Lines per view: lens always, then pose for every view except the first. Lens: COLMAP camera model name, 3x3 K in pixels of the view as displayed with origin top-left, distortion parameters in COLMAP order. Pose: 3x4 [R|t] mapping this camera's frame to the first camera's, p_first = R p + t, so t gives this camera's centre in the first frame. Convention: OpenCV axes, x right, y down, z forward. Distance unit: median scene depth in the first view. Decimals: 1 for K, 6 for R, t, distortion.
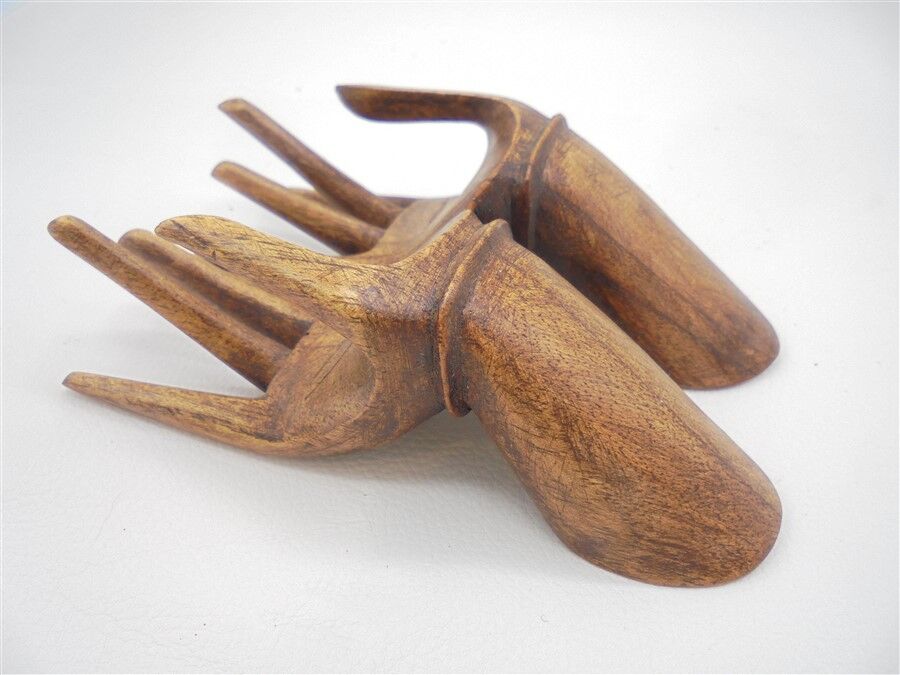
lens RADIAL K [[676.0, 0, 448.9], [0, 676.0, 349.3], [0, 0, 1]] dist [-0.088032, -0.005190]
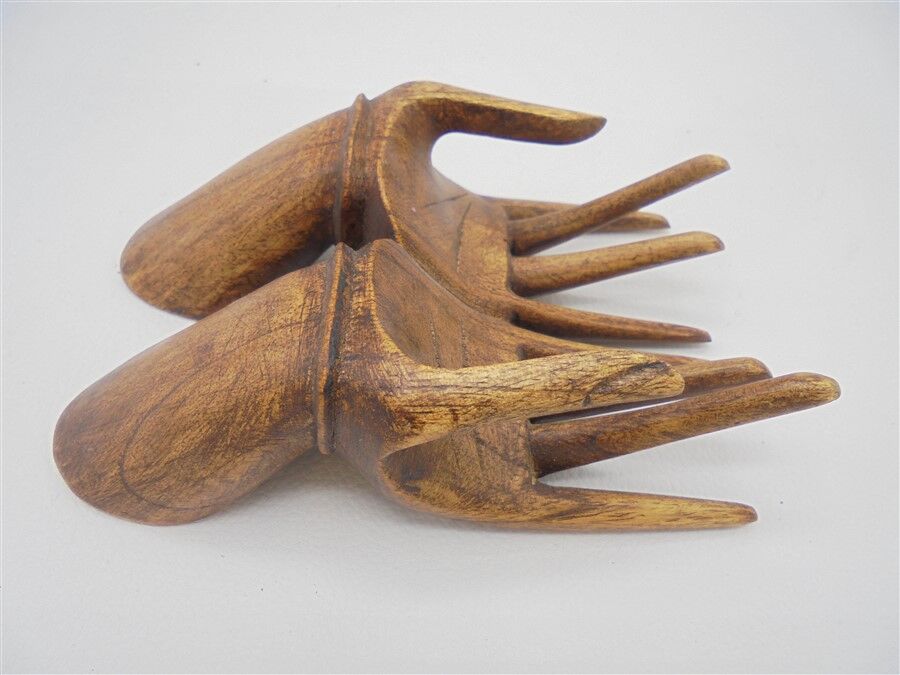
lens RADIAL K [[676.0, 0, 448.9], [0, 676.0, 349.3], [0, 0, 1]] dist [-0.088032, -0.005190]
pose [[-0.931271, 0.235591, -0.277904, 0.319123], [-0.299927, -0.062726, 0.951898, -1.405511], [0.206826, 0.969826, 0.129075, 1.253193]]
